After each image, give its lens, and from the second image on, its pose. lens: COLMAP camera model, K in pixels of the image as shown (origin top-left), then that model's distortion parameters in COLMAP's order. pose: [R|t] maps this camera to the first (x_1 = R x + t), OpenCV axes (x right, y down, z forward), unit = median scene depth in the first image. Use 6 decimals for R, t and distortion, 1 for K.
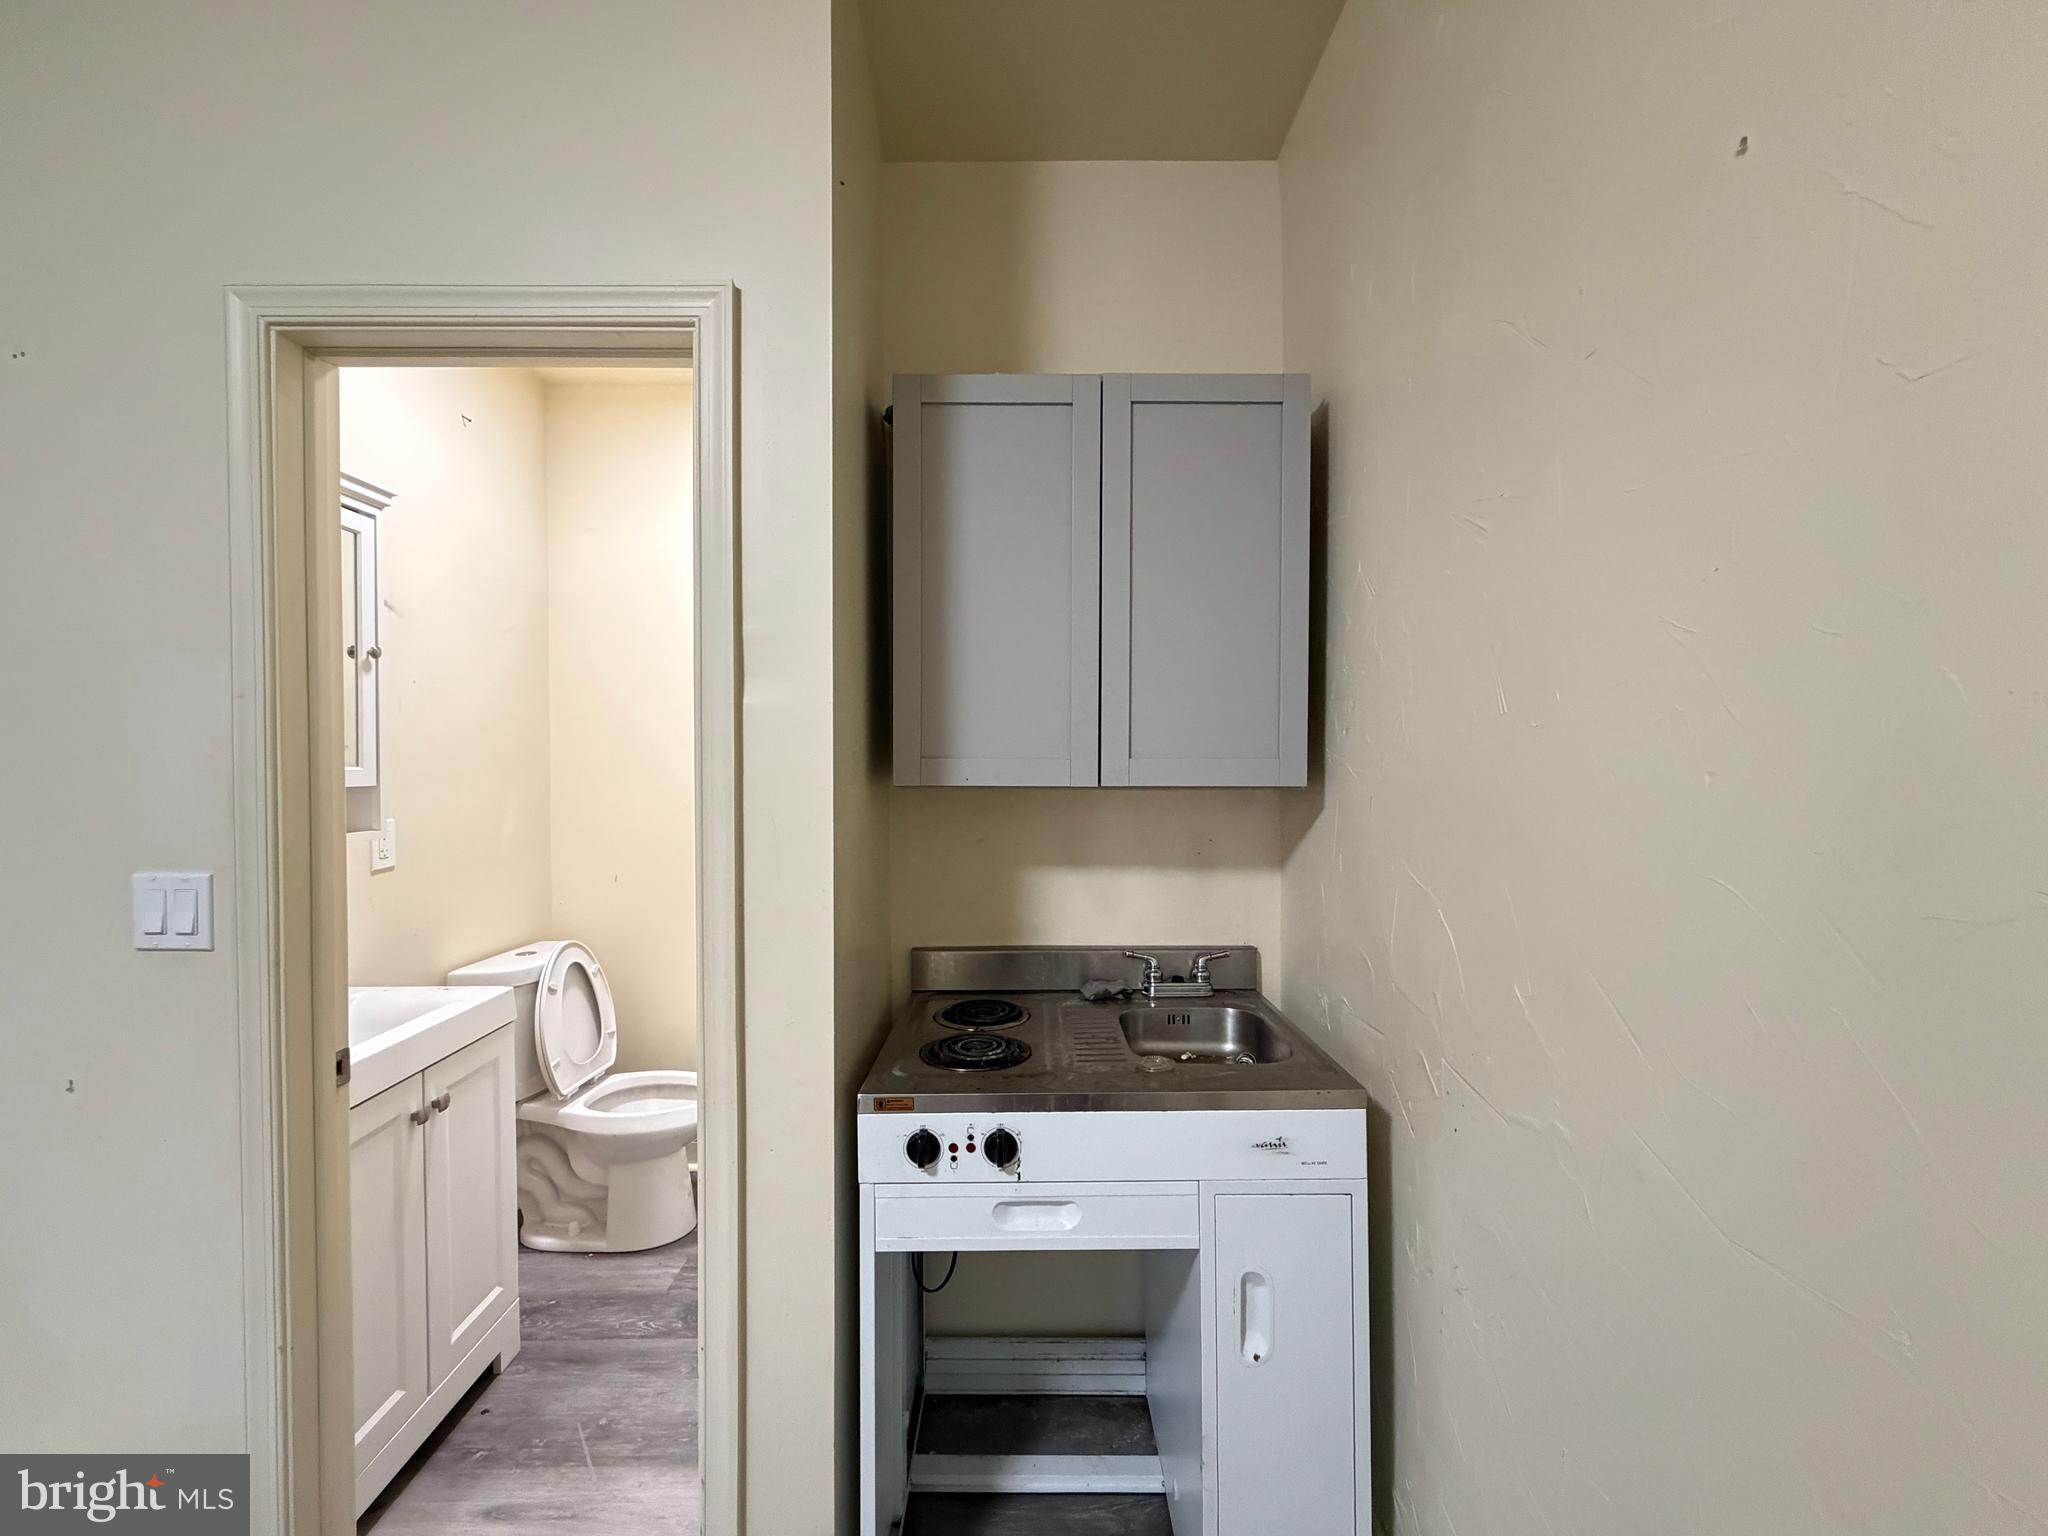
lens RADIAL K [[825.7, 0, 1024.0], [0, 825.7, 768.0], [0, 0, 1]] dist [-0.001138, -0.000115]
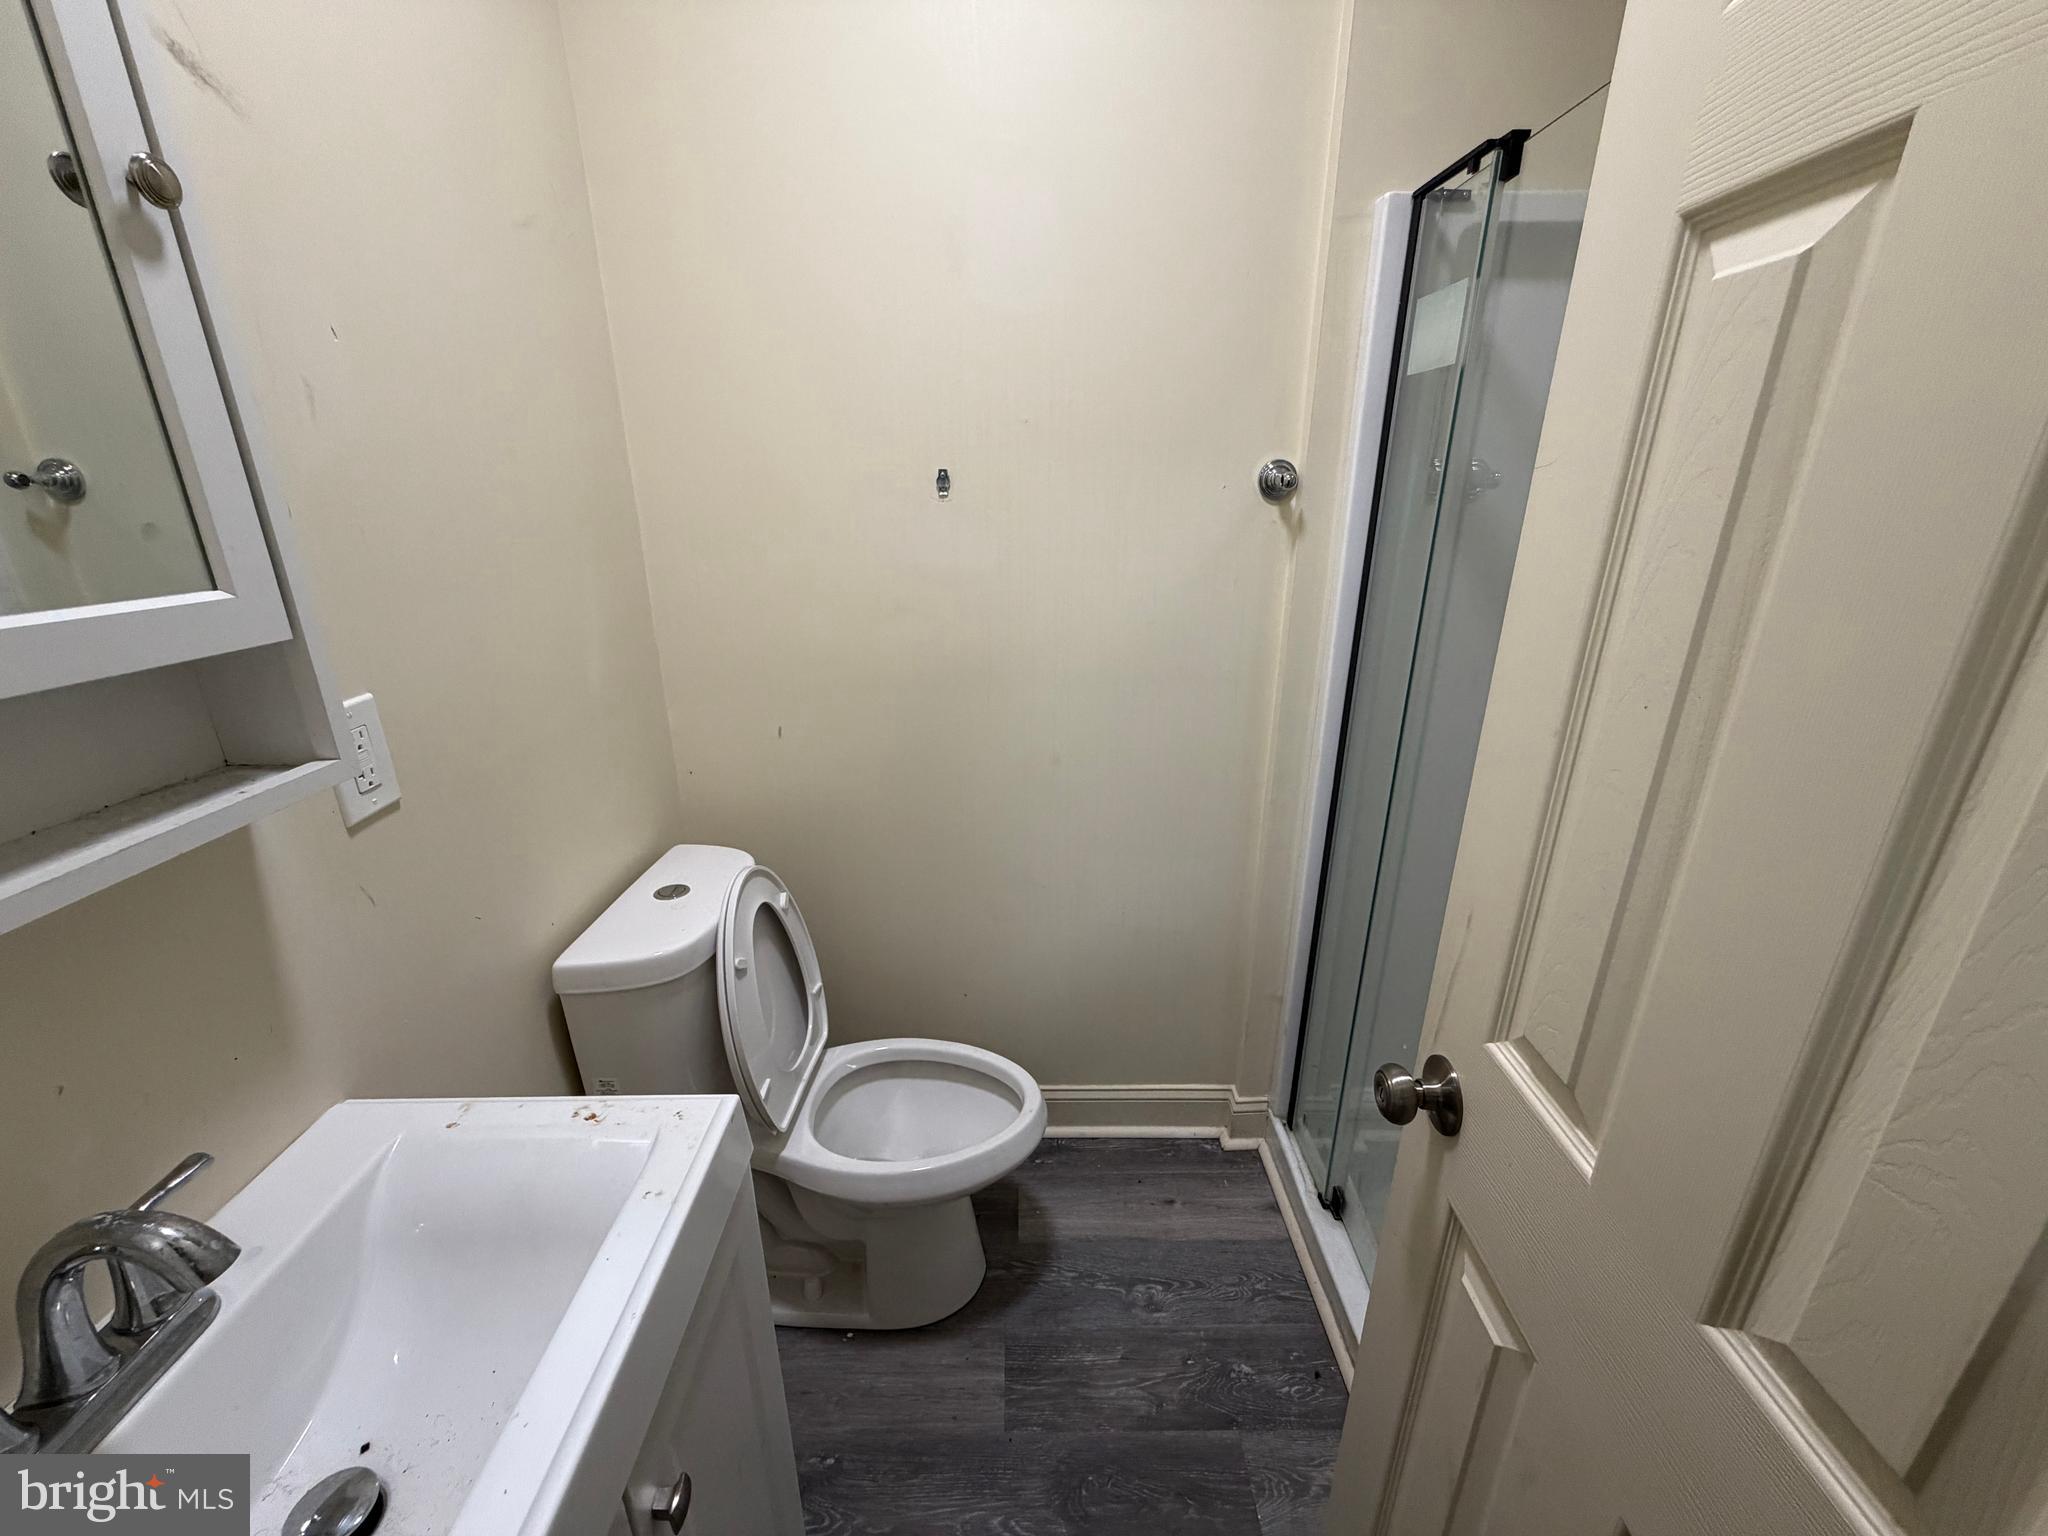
lens RADIAL K [[814.0, 0, 1019.8], [0, 814.0, 771.1], [0, 0, 1]] dist [-0.000139, -0.000221]
pose [[0.999999, -0.000978, -0.001419, -0.468593], [0.001377, 0.948373, 0.317154, -0.033917], [0.001035, -0.317155, 0.948373, 0.644147]]
